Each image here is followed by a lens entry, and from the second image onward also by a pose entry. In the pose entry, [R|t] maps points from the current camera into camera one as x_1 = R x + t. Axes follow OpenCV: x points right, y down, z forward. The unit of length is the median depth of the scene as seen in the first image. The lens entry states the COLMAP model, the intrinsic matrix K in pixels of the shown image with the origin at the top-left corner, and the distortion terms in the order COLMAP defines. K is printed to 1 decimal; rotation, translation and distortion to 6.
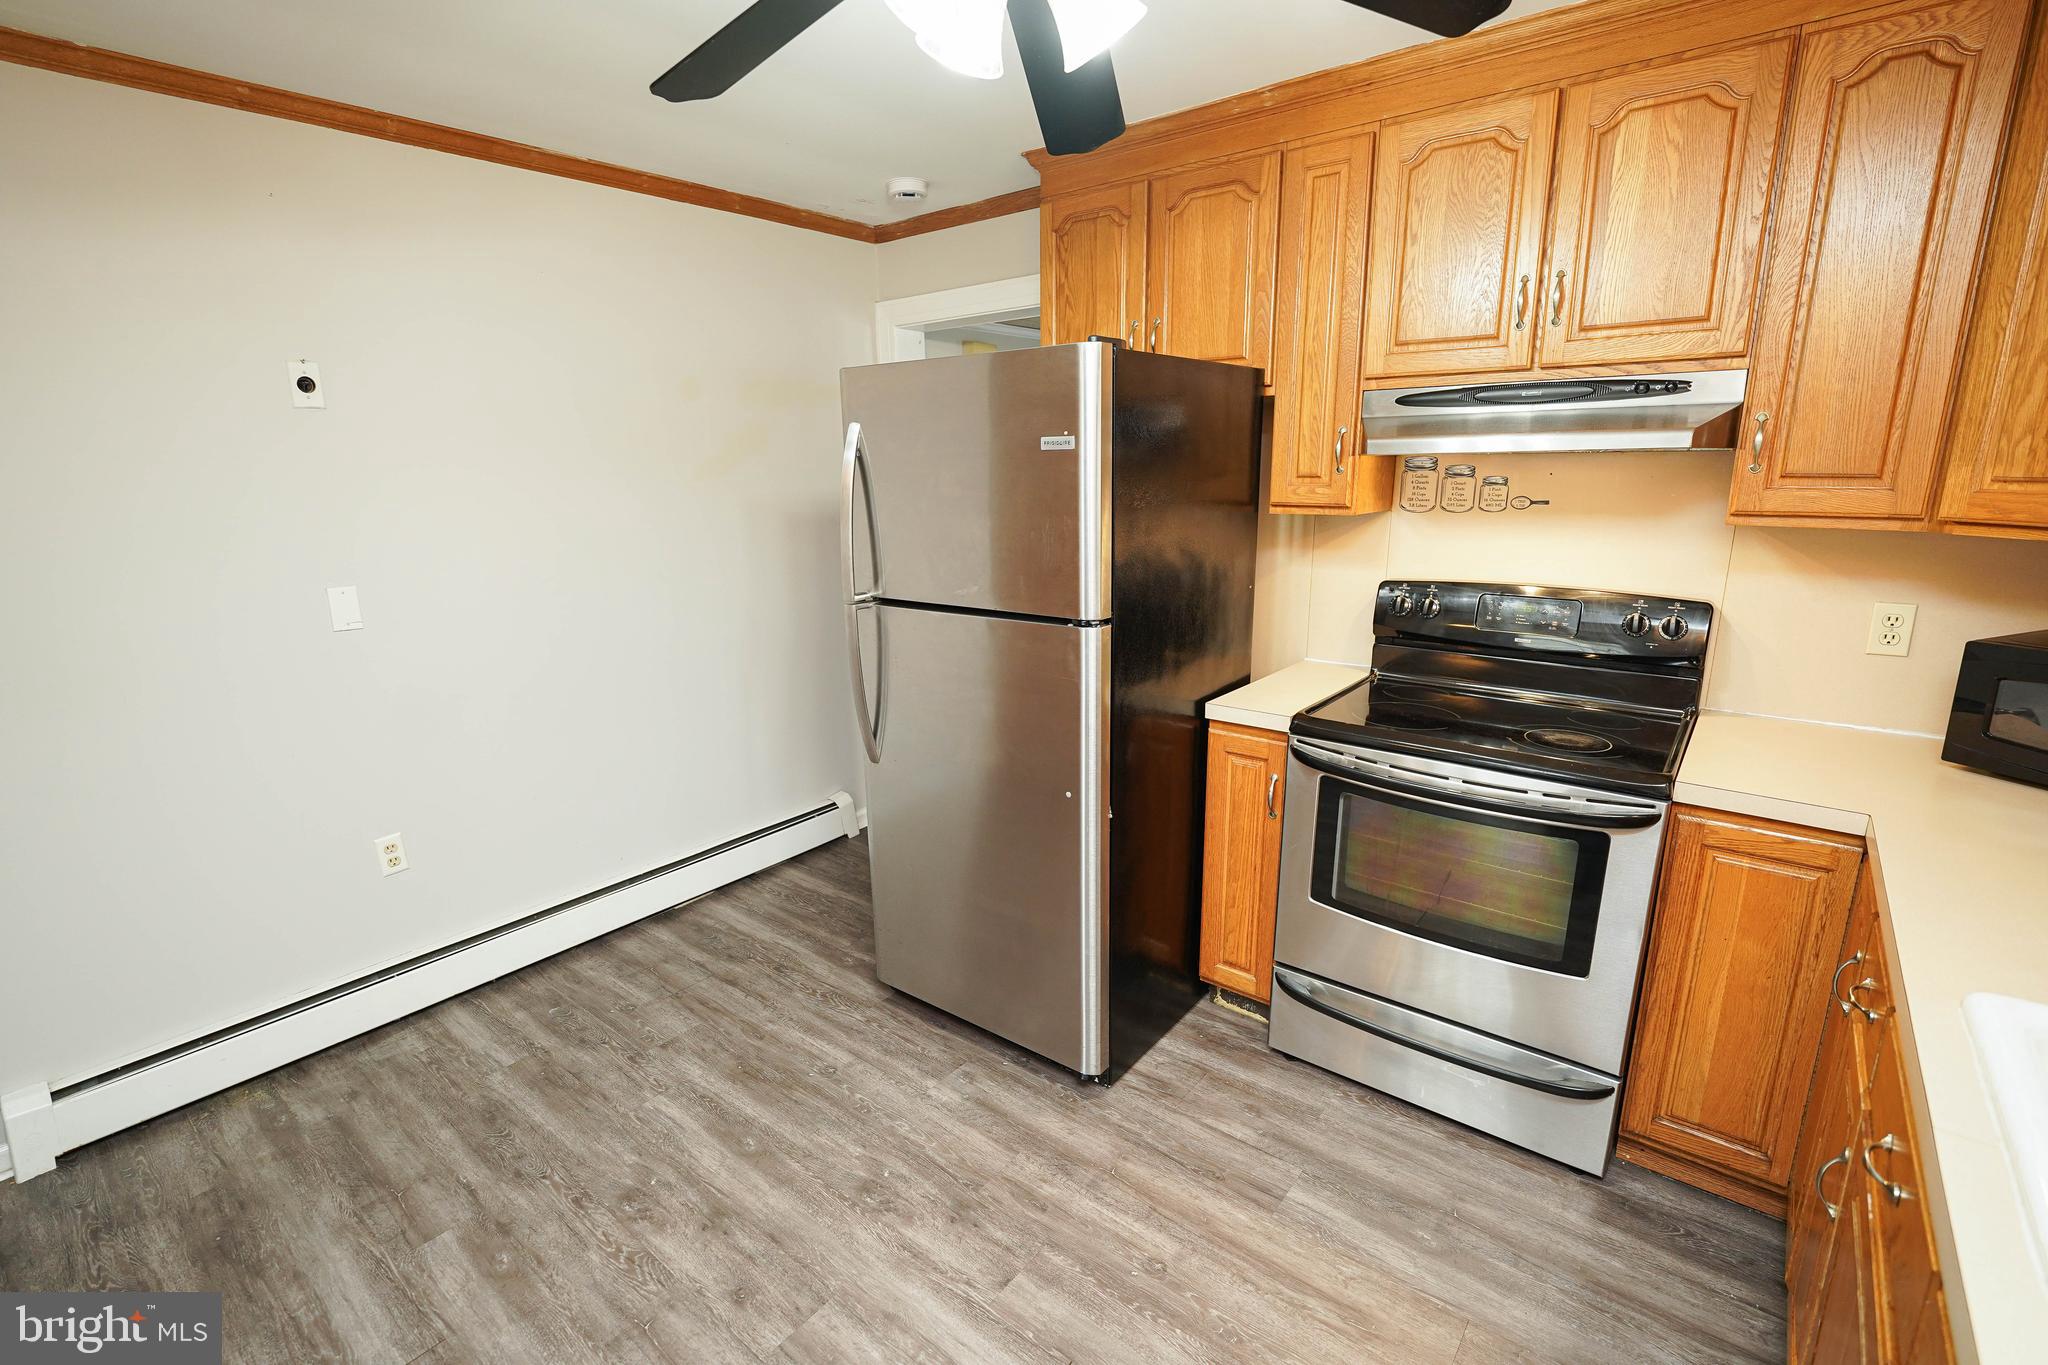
lens RADIAL K [[941.7, 0, 994.9], [0, 941.7, 674.4], [0, 0, 1]] dist [-0.014892, 0.000625]
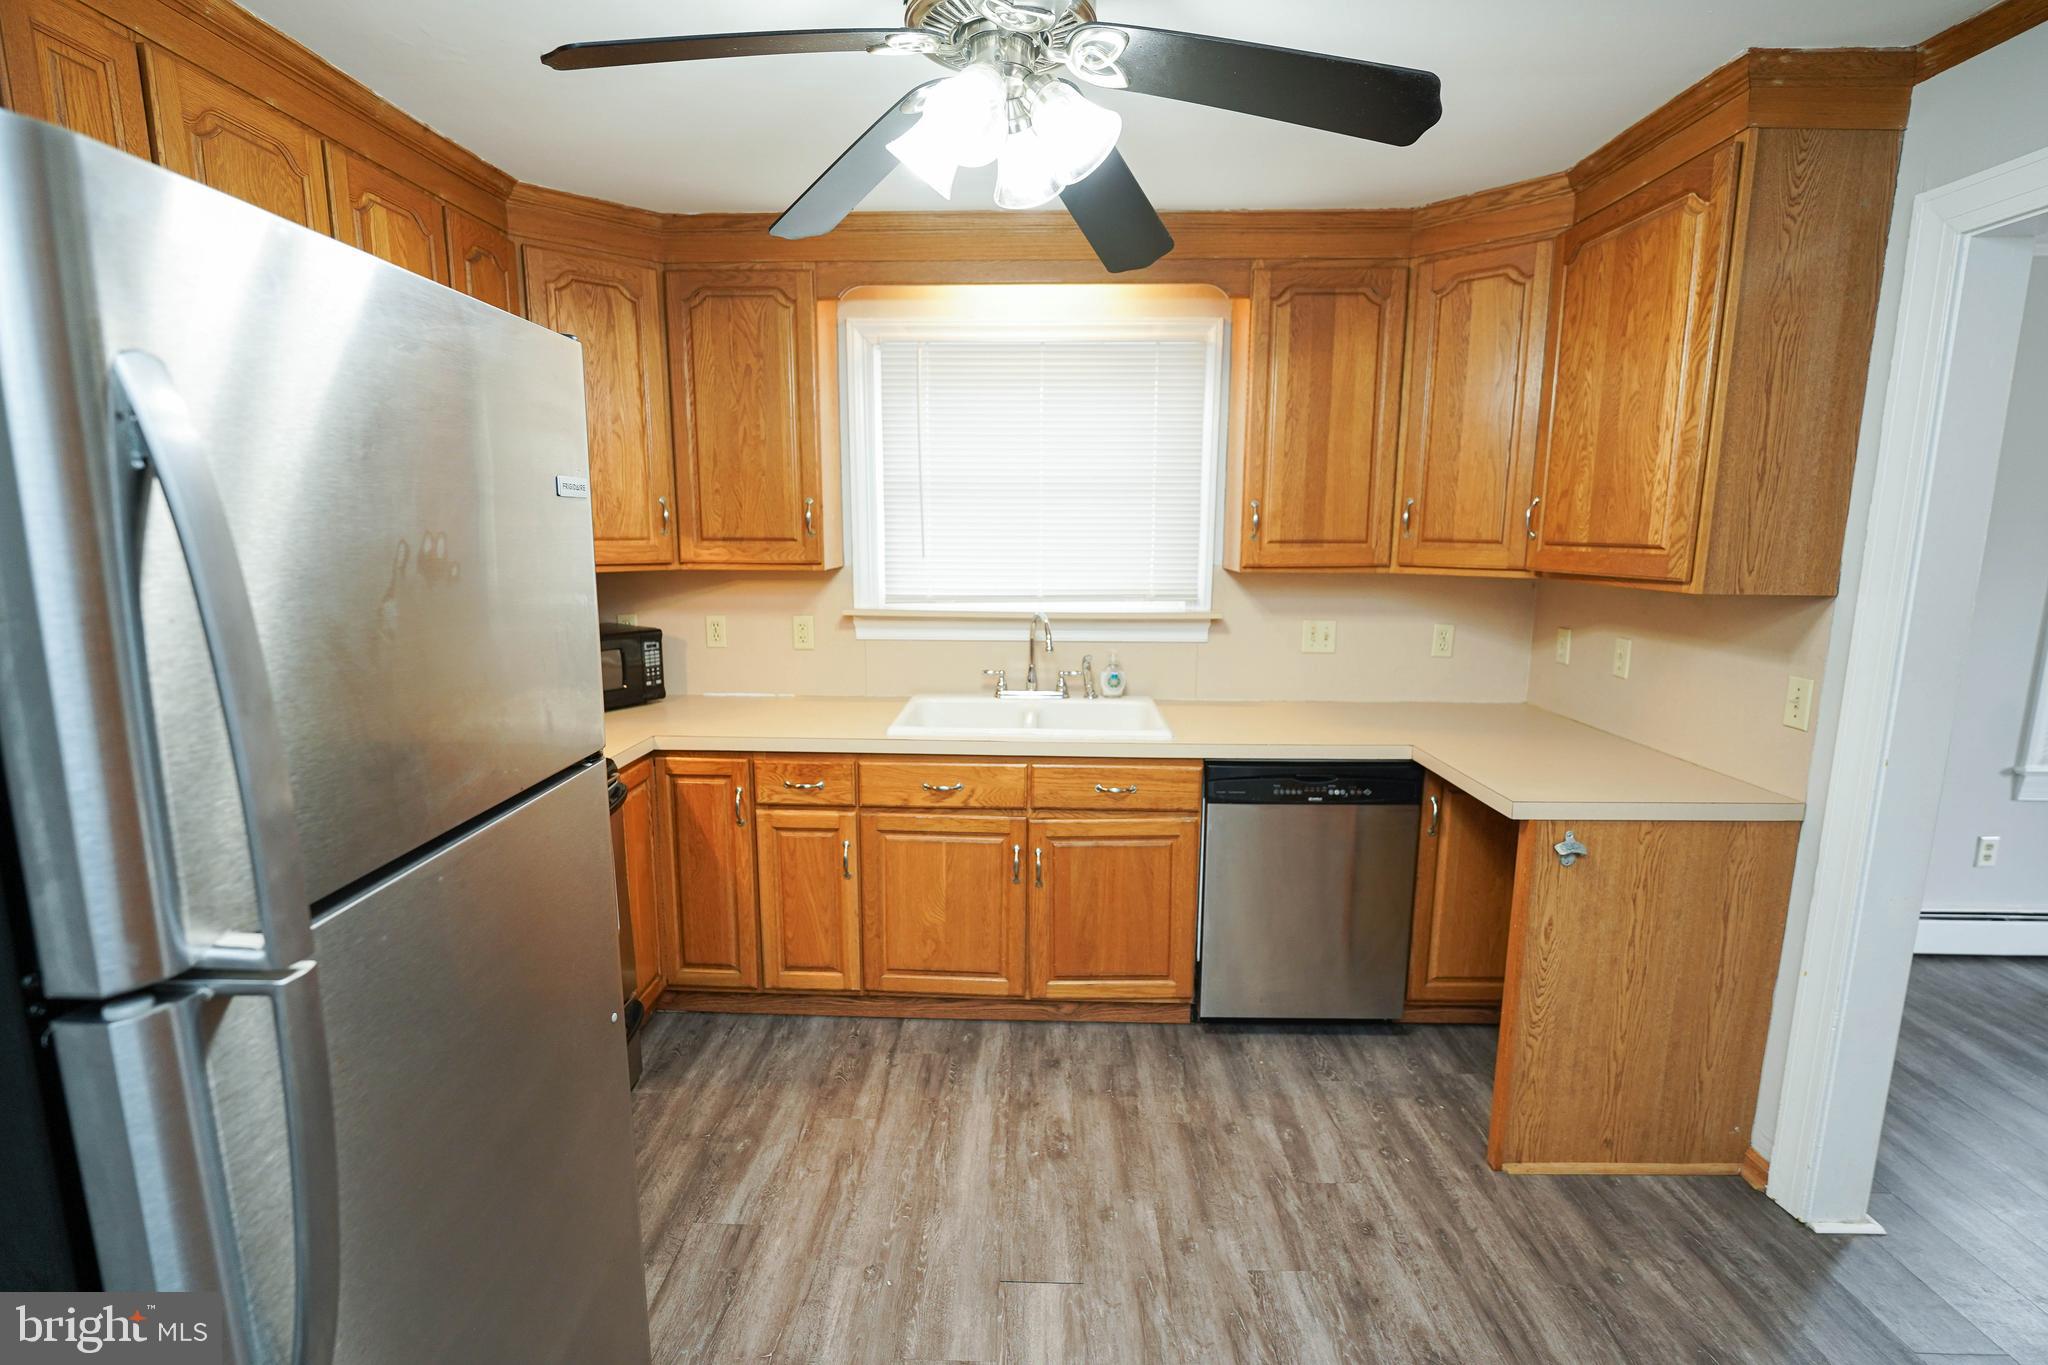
lens RADIAL K [[941.7, 0, 1013.5], [0, 941.7, 677.0], [0, 0, 1]] dist [-0.014892, 0.000625]
pose [[-0.623125, -0.106735, 0.774805, -0.566245], [0.183801, 0.942917, 0.277713, -0.223053], [-0.760218, 0.315460, -0.567937, 1.065134]]
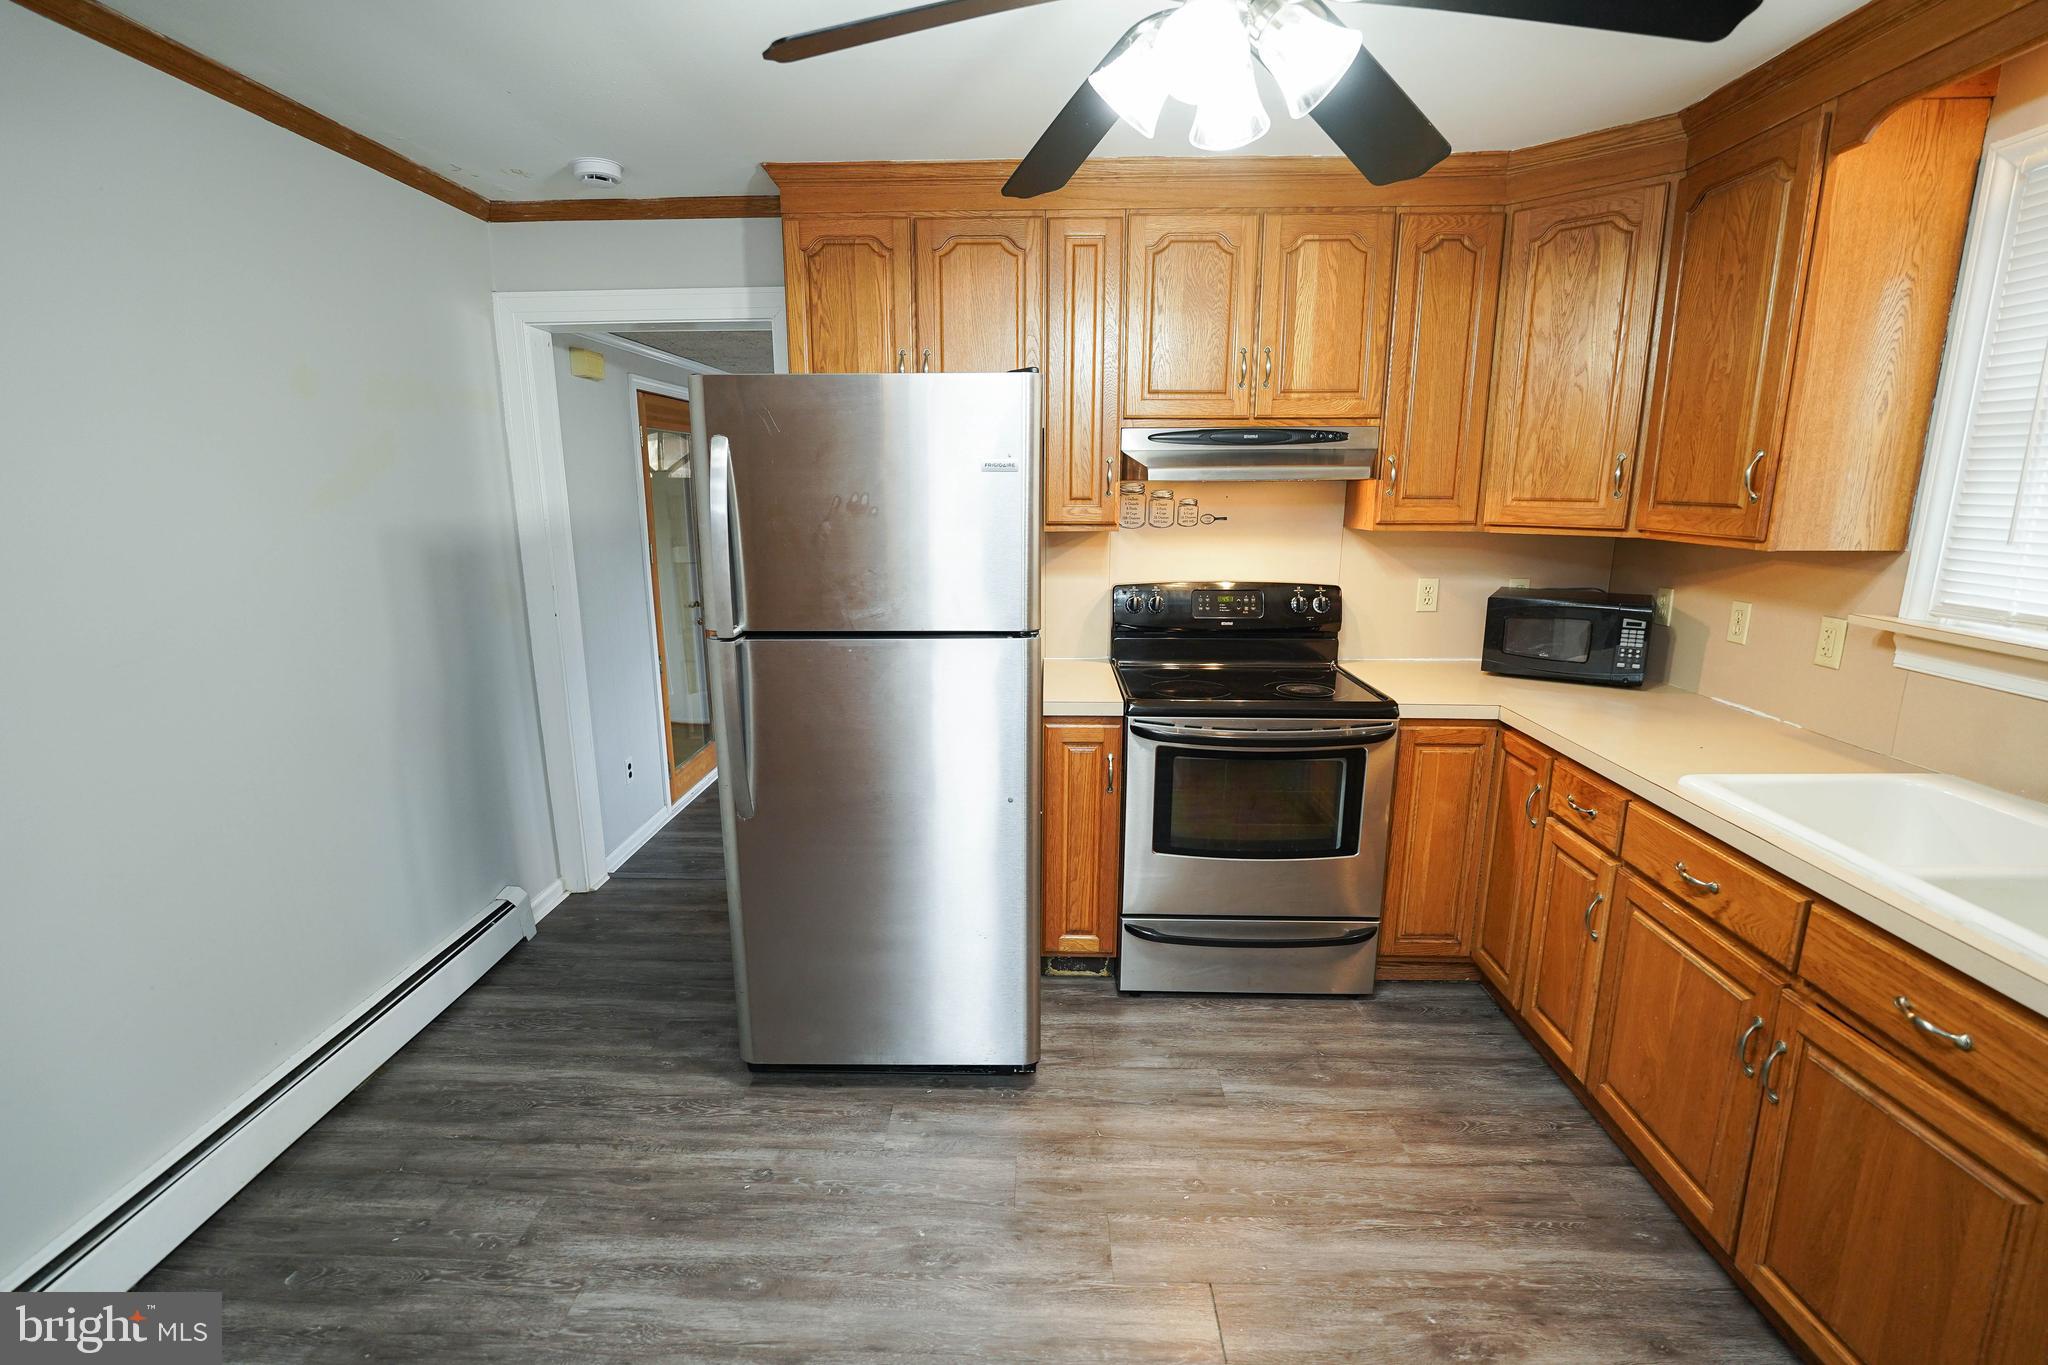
lens RADIAL K [[941.7, 0, 1009.1], [0, 941.7, 675.8], [0, 0, 1]] dist [-0.014892, 0.000625]
pose [[0.789470, -0.110061, 0.603840, -0.529618], [0.126553, 0.991842, 0.015325, -0.025120], [-0.600600, 0.064319, 0.796958, 0.154897]]
